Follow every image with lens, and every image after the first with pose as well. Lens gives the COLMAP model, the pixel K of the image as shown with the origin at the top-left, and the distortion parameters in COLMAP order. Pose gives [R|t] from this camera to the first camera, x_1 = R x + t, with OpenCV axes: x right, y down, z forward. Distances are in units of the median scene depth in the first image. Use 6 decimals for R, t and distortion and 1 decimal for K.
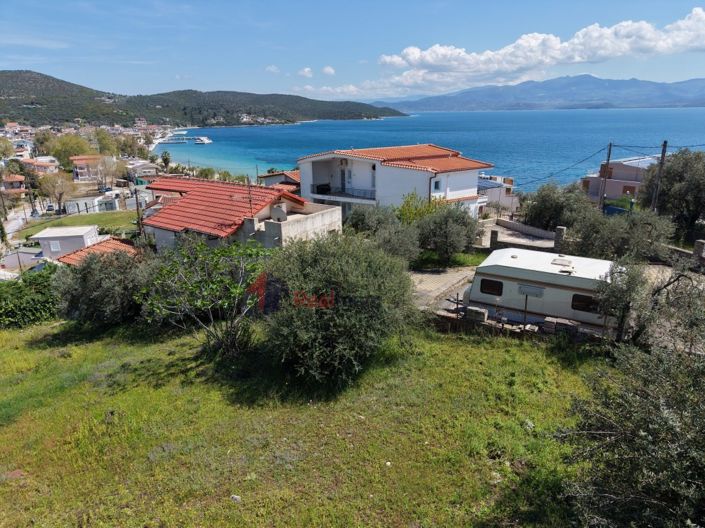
lens RADIAL K [[472.2, 0, 351.9], [0, 472.2, 261.5], [0, 0, 1]] dist [0.024531, -0.026389]
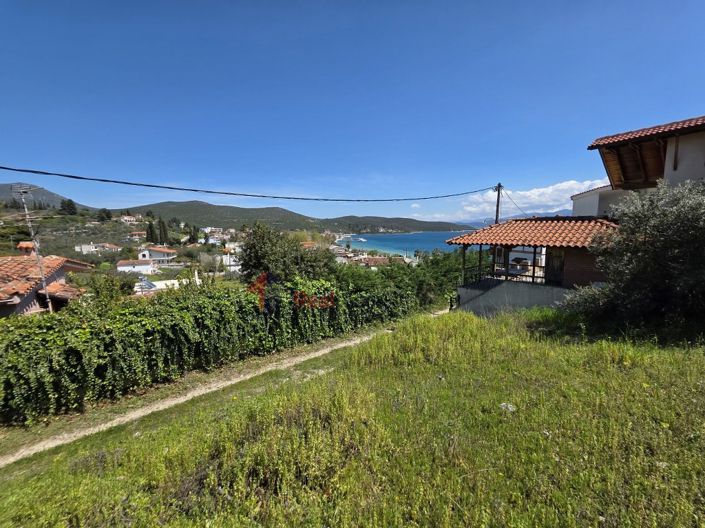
lens RADIAL K [[280.4, 0, 354.1], [0, 280.4, 260.5], [0, 0, 1]] dist [0.004371, -0.001144]
pose [[0.956149, 0.038631, -0.290323, -0.085164], [-0.093218, 0.979855, -0.176620, 0.017839], [0.277651, 0.195938, 0.940488, 0.065620]]
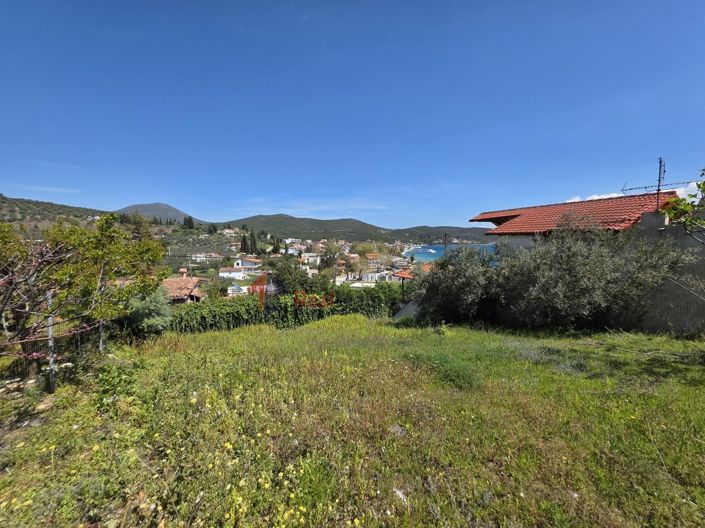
lens RADIAL K [[280.4, 0, 354.2], [0, 280.4, 260.8], [0, 0, 1]] dist [0.004371, -0.001144]
pose [[0.851613, 0.048130, -0.521957, -0.039469], [-0.163608, 0.970434, -0.177456, 0.016065], [0.497984, 0.236520, 0.834308, 0.034914]]
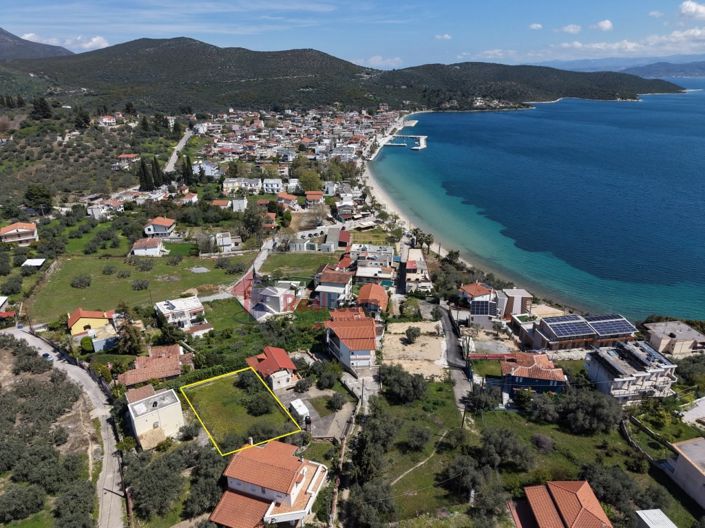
lens RADIAL K [[472.2, 0, 353.9], [0, 472.2, 262.4], [0, 0, 1]] dist [0.024531, -0.026389]
pose [[0.882237, 0.184655, -0.433084, 0.250969], [-0.150017, 0.982184, 0.113175, -0.194708], [0.446266, -0.034878, 0.894220, -0.303701]]
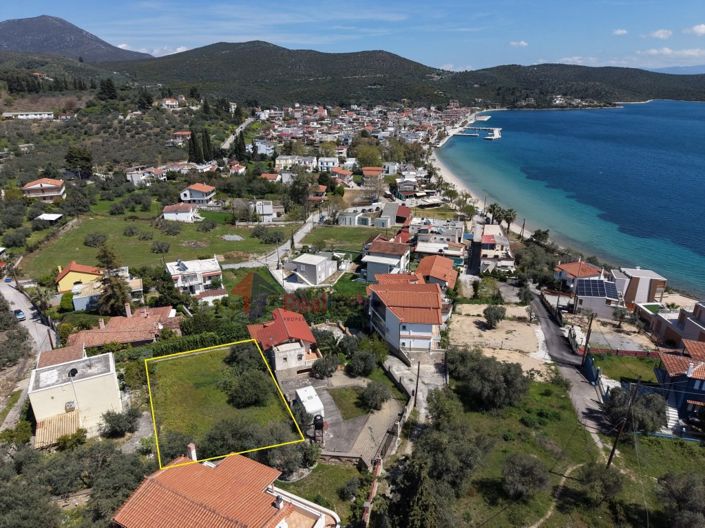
lens RADIAL K [[472.2, 0, 353.4], [0, 472.2, 263.1], [0, 0, 1]] dist [0.024531, -0.026389]
pose [[0.809032, 0.220346, -0.544899, 0.184335], [-0.184611, 0.975416, 0.120341, -0.112226], [0.558020, 0.003235, 0.829821, -0.136133]]
